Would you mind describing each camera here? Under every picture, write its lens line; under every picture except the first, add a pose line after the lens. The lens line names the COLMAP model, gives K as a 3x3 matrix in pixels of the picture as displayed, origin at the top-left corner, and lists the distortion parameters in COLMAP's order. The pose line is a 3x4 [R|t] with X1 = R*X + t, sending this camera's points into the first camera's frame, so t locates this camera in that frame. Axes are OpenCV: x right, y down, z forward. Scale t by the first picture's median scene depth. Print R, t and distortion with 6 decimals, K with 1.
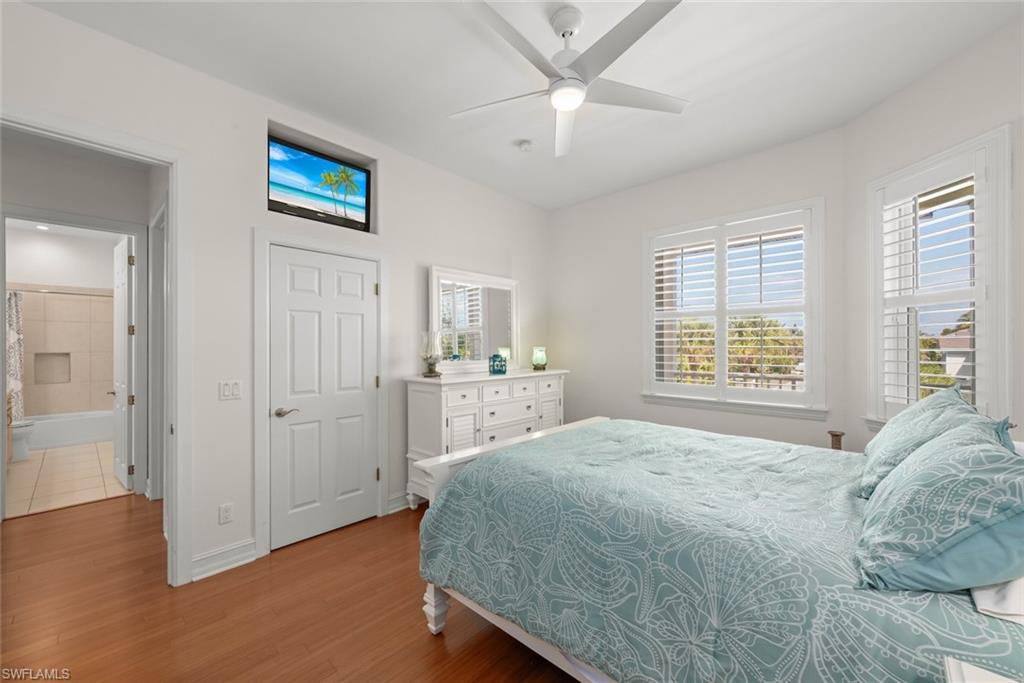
lens RADIAL K [[409.5, 0, 512.0], [0, 409.5, 341.5], [0, 0, 1]] dist [0.002701, 0.000125]
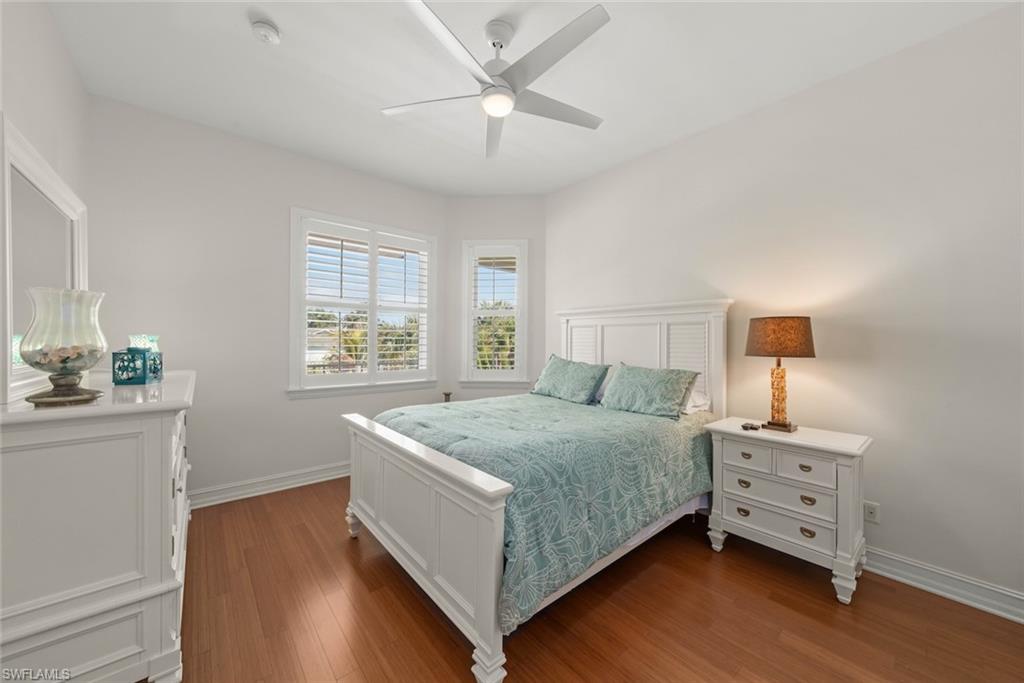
lens RADIAL K [[374.1, 0, 512.8], [0, 374.1, 344.5], [0, 0, 1]] dist [-0.001744, 0.000191]
pose [[0.100958, -0.006660, 0.994868, -0.722259], [-0.014704, 0.999858, 0.008185, 0.027031], [-0.994782, -0.015455, 0.100846, 0.741256]]
